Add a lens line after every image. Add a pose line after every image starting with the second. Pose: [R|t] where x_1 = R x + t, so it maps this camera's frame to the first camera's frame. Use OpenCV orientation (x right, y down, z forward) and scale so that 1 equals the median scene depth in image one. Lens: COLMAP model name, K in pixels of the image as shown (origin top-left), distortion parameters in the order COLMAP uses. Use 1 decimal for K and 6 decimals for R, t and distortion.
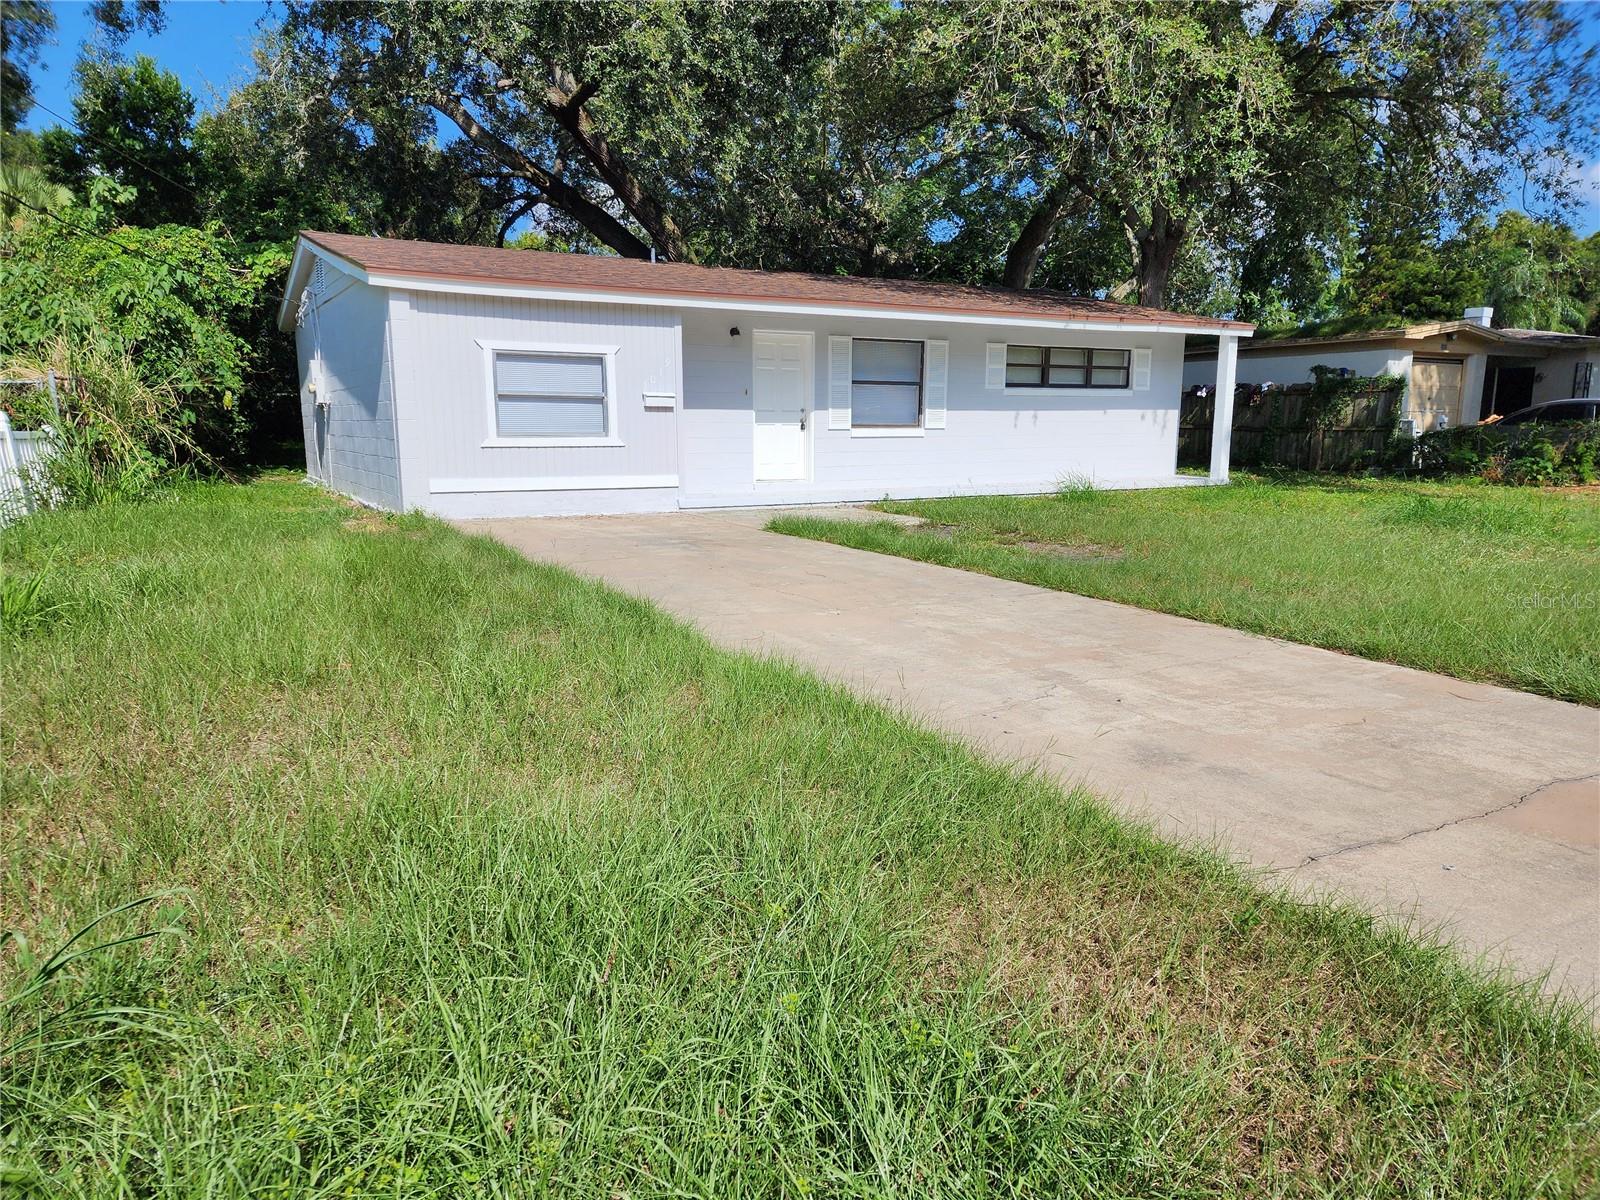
lens RADIAL K [[1069.9, 0, 807.0], [0, 1069.9, 606.6], [0, 0, 1]] dist [0.038378, -0.011340]
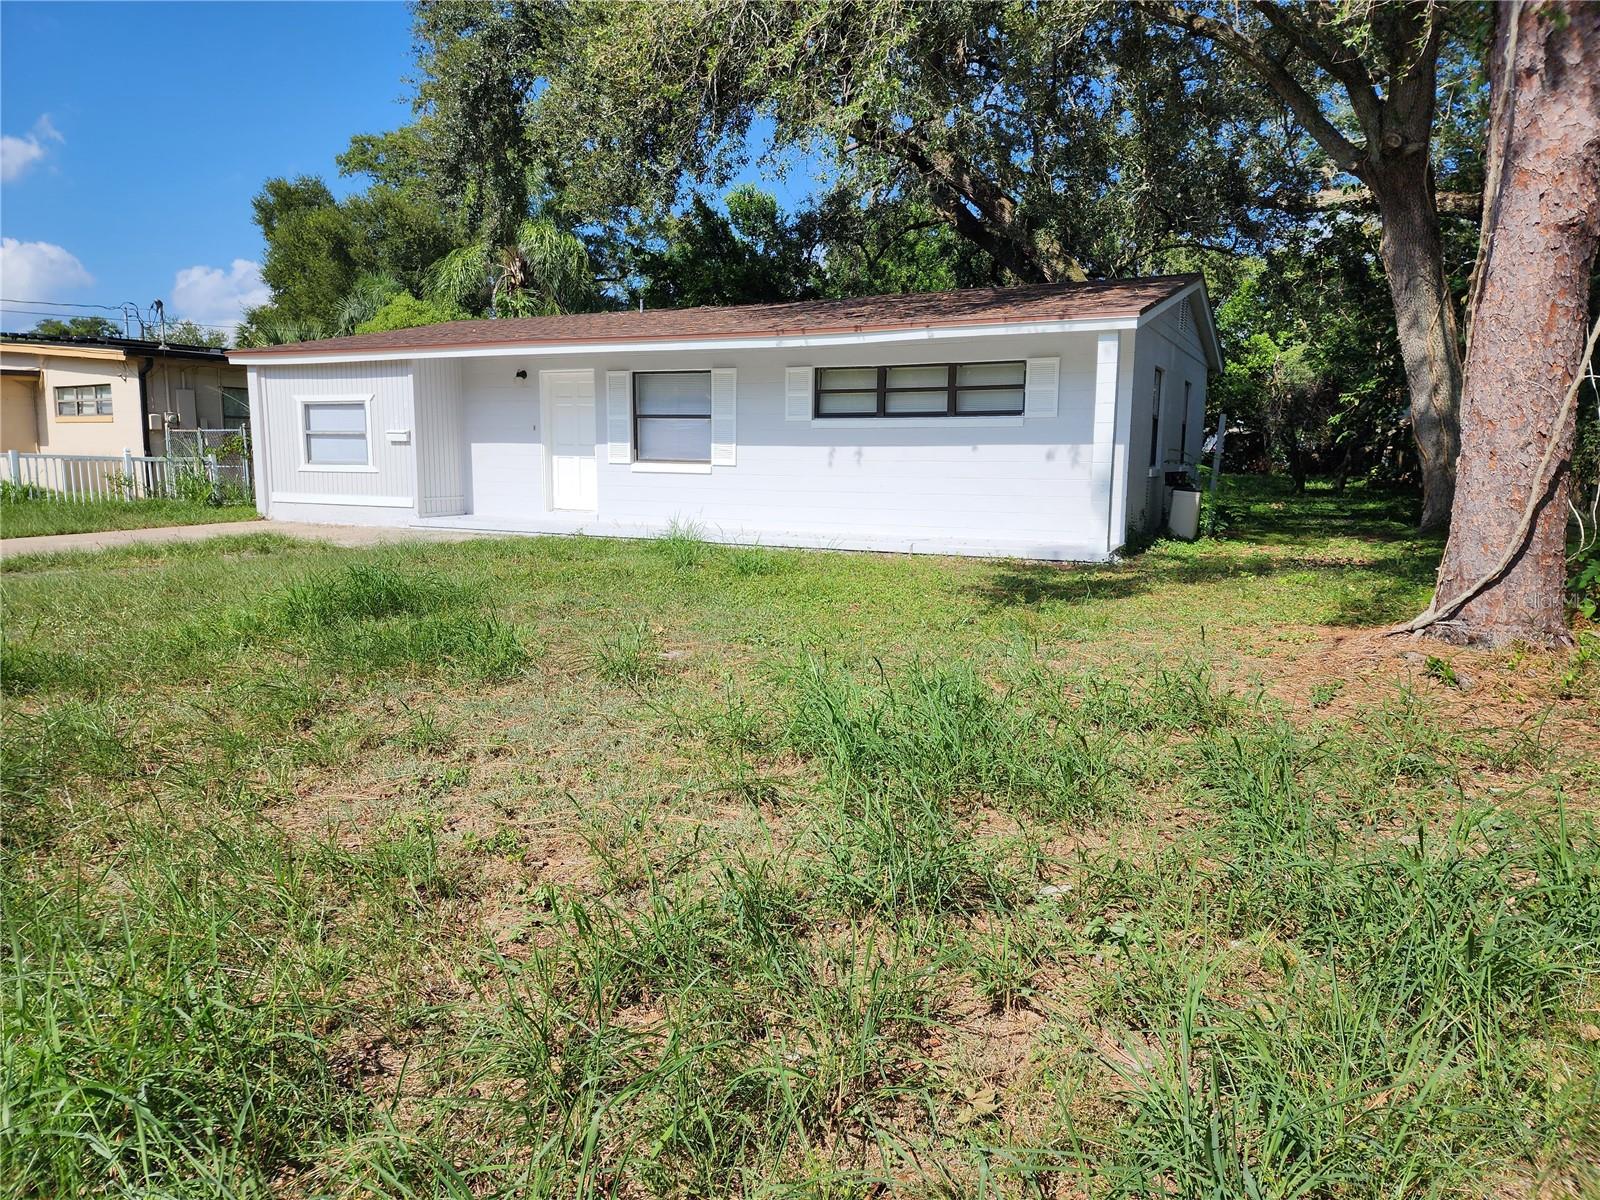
lens RADIAL K [[1069.9, 0, 798.1], [0, 1069.9, 596.8], [0, 0, 1]] dist [0.038378, -0.011340]
pose [[0.547384, 0.119397, -0.828321, 0.961308], [-0.150772, 0.987645, 0.042727, -0.110182], [0.823188, 0.101500, 0.558622, 0.587603]]
